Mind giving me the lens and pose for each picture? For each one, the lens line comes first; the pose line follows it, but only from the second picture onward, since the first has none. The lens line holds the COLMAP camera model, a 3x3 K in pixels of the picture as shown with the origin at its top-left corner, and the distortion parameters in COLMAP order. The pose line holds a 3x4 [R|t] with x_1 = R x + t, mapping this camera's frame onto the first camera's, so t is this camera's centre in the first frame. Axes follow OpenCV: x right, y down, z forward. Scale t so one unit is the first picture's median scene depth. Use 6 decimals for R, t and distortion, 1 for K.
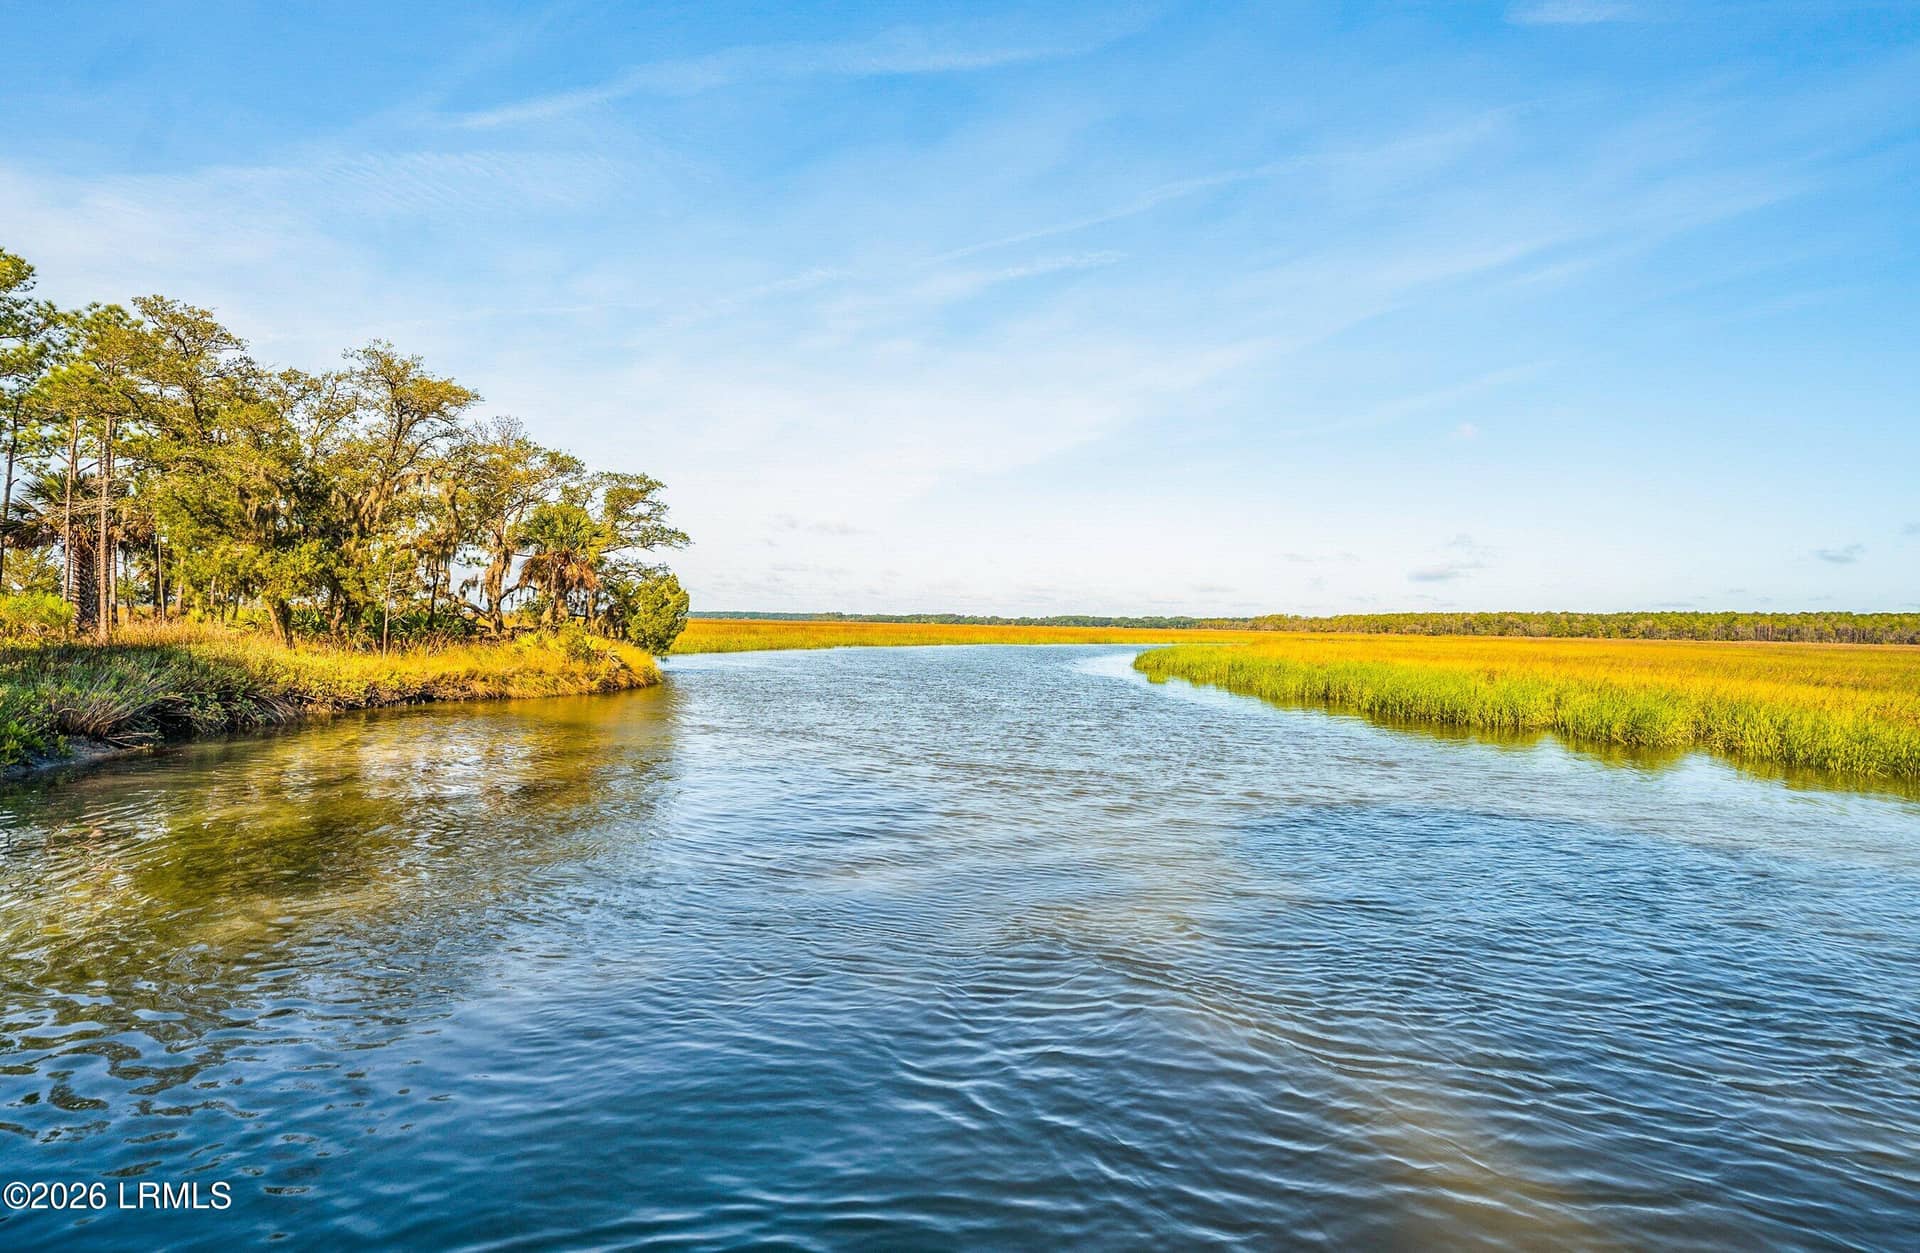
lens RADIAL K [[854.6, 0, 993.1], [0, 854.6, 651.4], [0, 0, 1]] dist [0.007344, -0.000008]
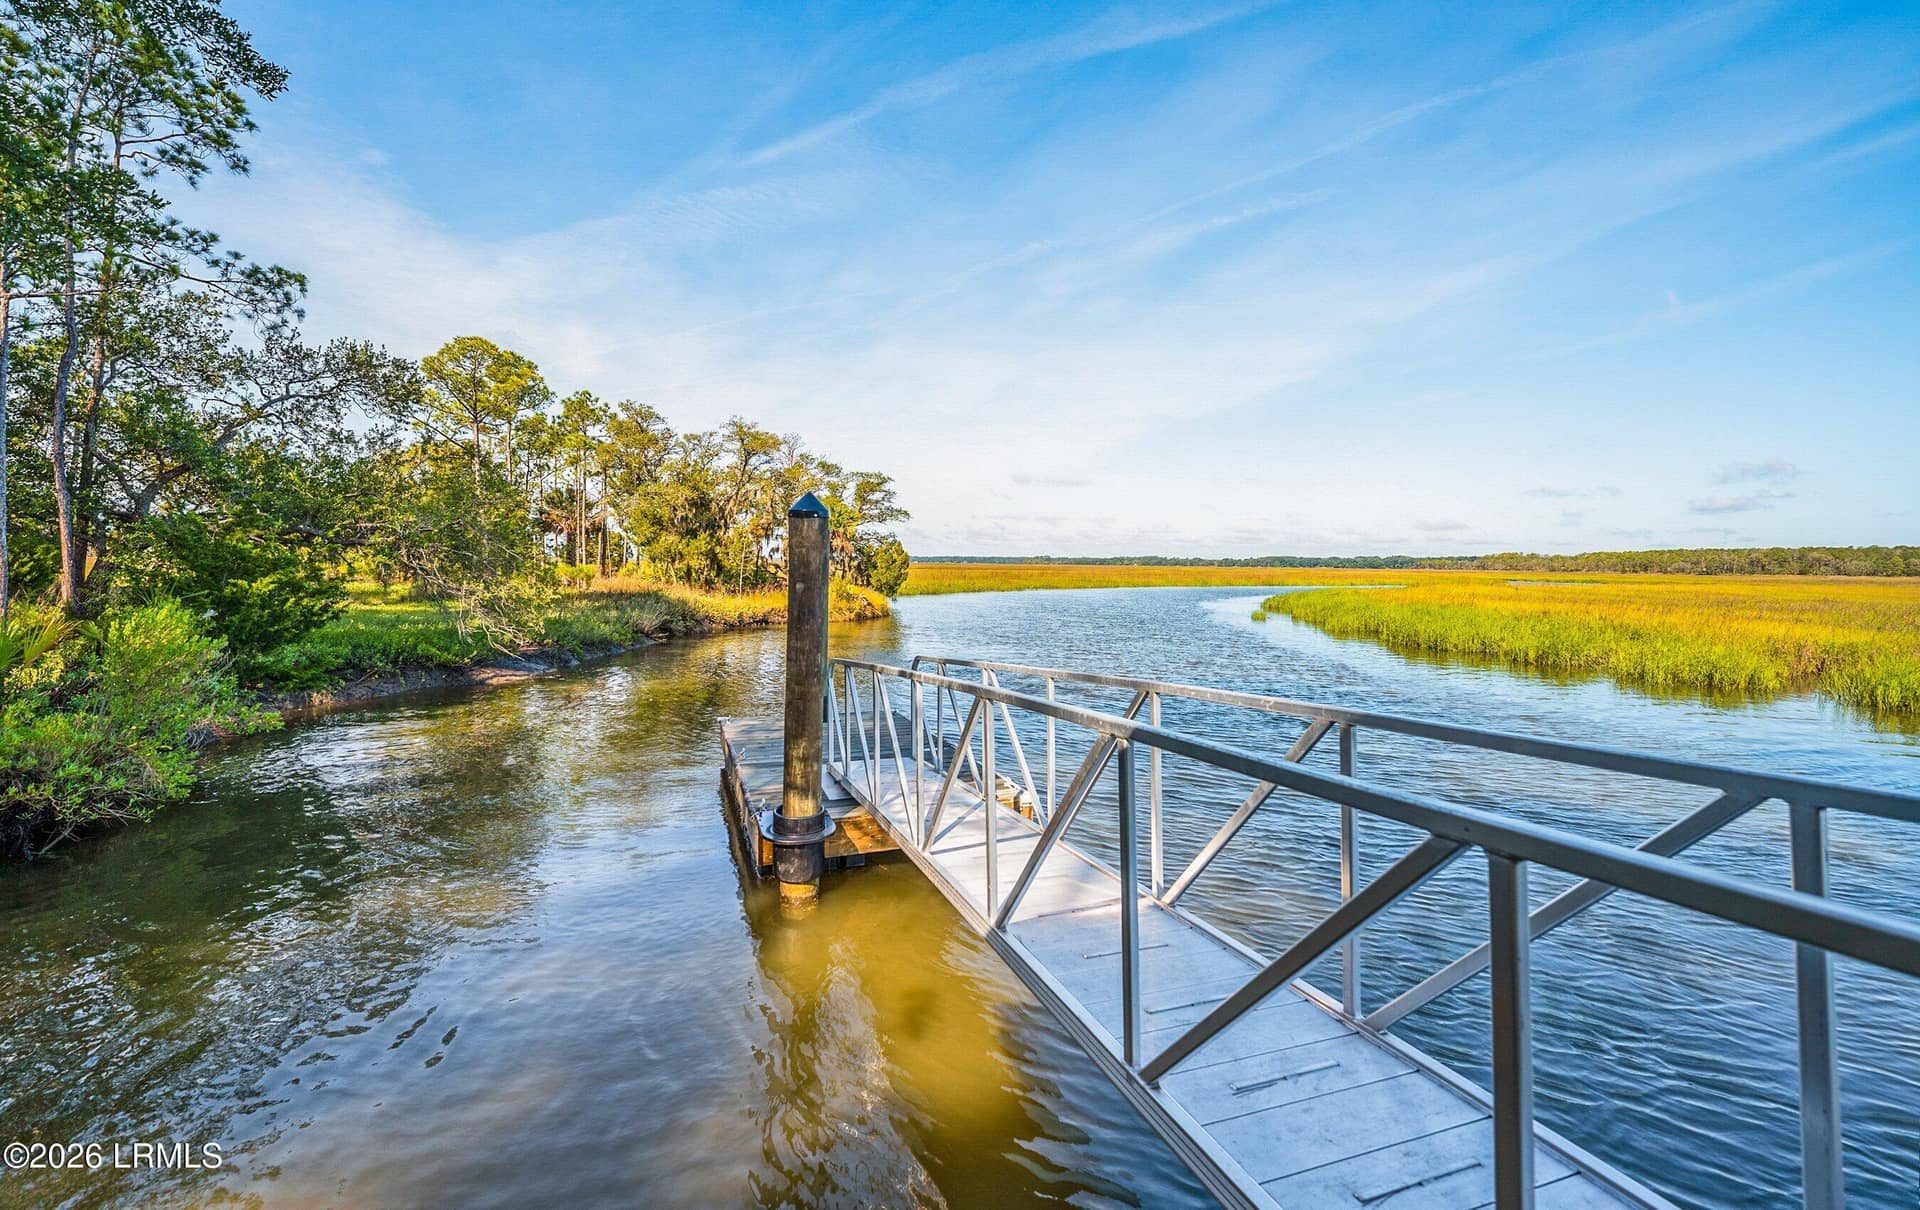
lens RADIAL K [[807.1, 0, 960.0], [0, 807.1, 605.0], [0, 0, 1]] dist [-0.001093, -0.000083]
pose [[0.956409, 0.006892, -0.291951, 0.119540], [-0.001703, 0.999836, 0.018024, -0.006044], [0.292027, -0.016741, 0.956264, -0.264708]]
